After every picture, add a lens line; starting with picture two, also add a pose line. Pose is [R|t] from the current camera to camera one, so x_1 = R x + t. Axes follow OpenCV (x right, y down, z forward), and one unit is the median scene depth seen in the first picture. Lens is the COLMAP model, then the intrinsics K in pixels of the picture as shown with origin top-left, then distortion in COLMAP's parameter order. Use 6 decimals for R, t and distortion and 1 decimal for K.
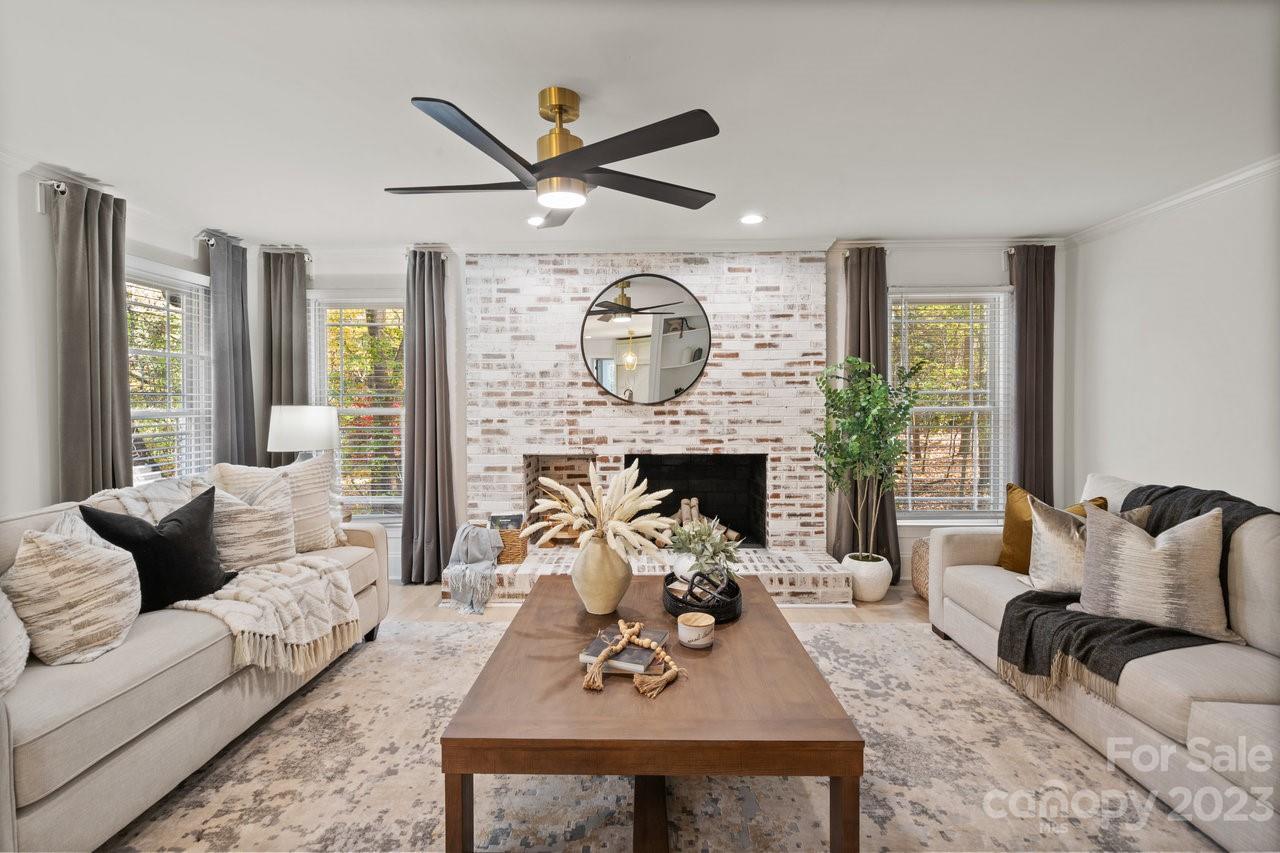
lens RADIAL K [[593.3, 0, 636.7], [0, 593.3, 411.9], [0, 0, 1]] dist [-0.001933, -0.000053]
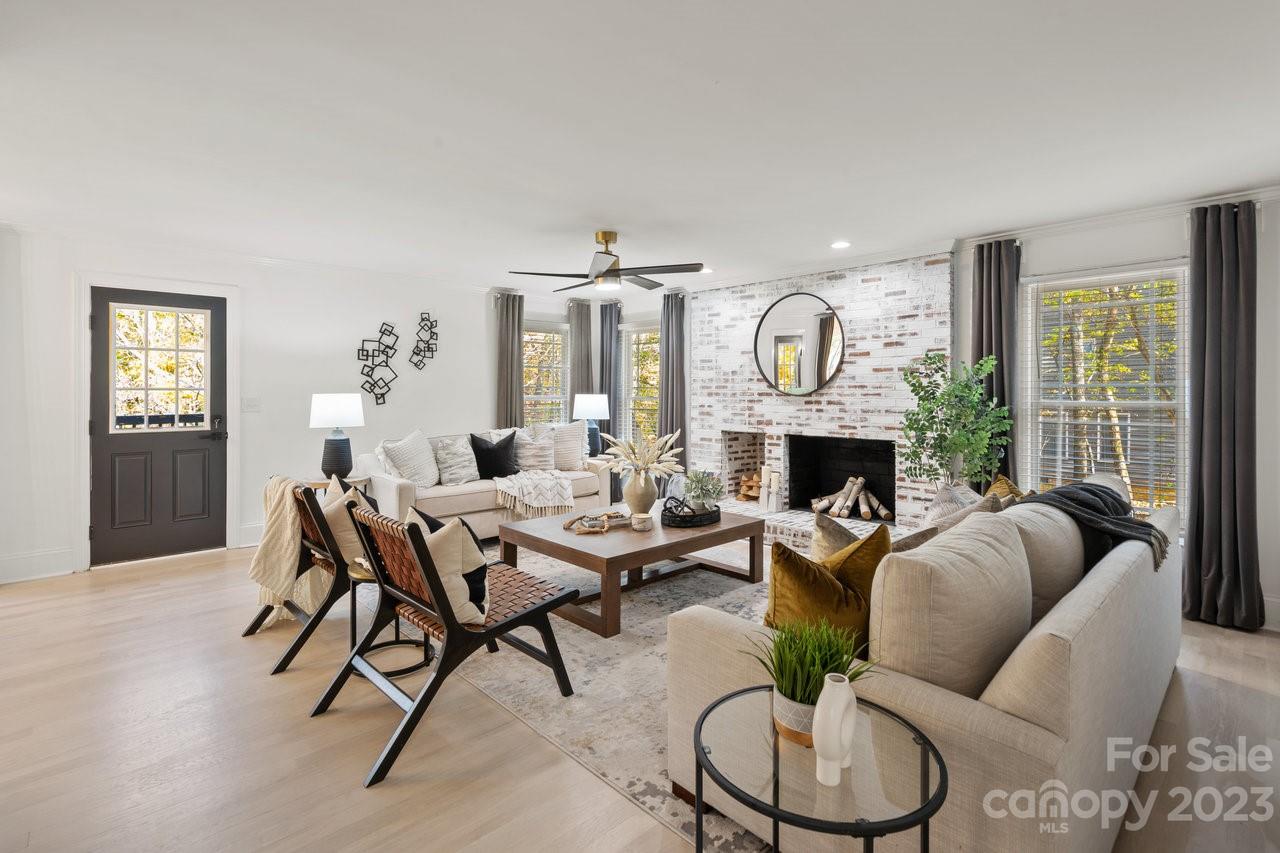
lens RADIAL K [[599.6, 0, 636.5], [0, 599.6, 390.7], [0, 0, 1]] dist [-0.003923, -0.000257]
pose [[0.700072, 0.003482, -0.714064, 0.684855], [-0.017057, 0.999784, -0.011848, -0.001979], [0.713868, 0.020474, 0.699981, -0.138593]]
